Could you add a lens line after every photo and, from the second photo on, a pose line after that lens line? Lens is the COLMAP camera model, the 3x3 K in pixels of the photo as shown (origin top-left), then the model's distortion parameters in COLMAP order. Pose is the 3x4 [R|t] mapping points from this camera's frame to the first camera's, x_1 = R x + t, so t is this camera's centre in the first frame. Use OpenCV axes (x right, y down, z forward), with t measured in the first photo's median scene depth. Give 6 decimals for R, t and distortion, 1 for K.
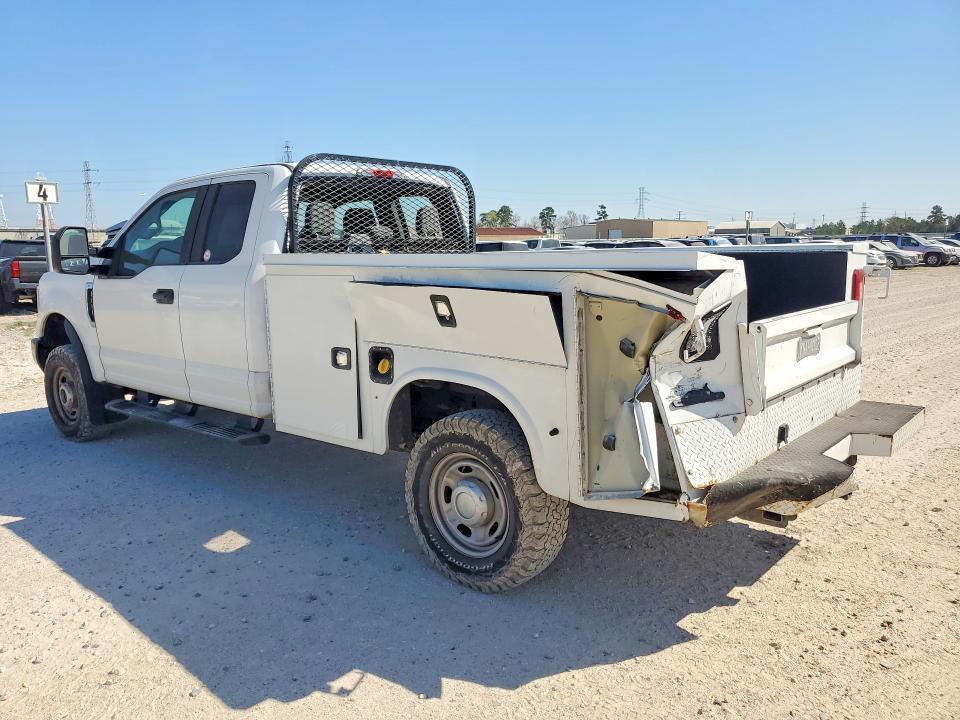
lens RADIAL K [[720.9, 0, 480.0], [0, 720.9, 360.0], [0, 0, 1]] dist [0.080966, -0.072390]
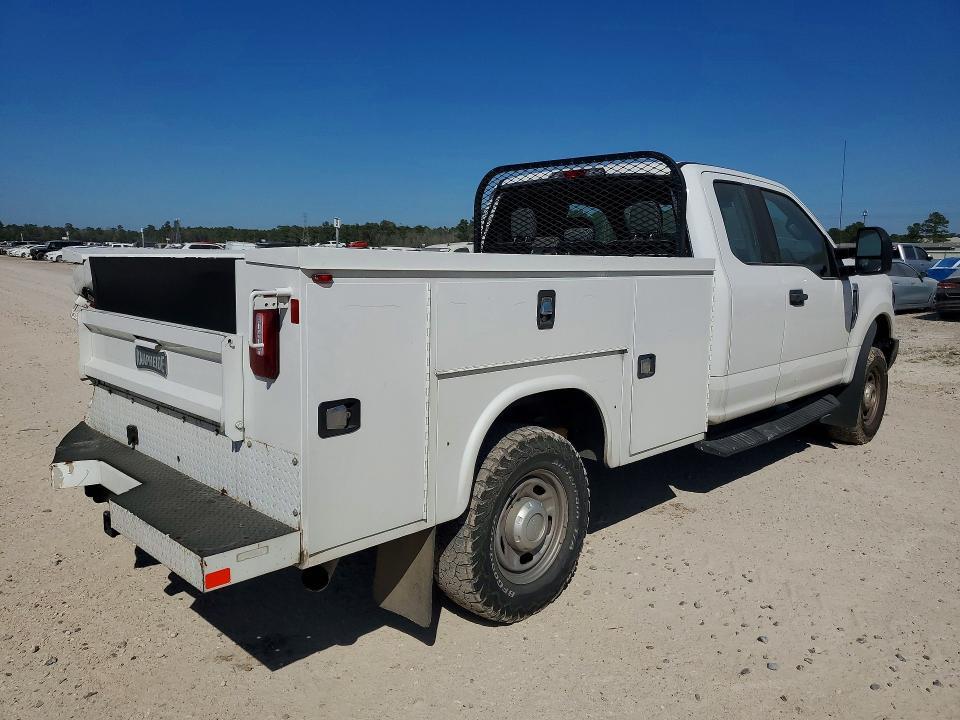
lens RADIAL K [[720.9, 0, 480.0], [0, 720.9, 360.0], [0, 0, 1]] dist [0.080966, -0.072390]
pose [[-0.046260, 0.167721, -0.984749, 0.899543], [-0.160110, 0.971814, 0.173040, -0.168082], [0.986015, 0.165673, -0.018102, 0.968444]]
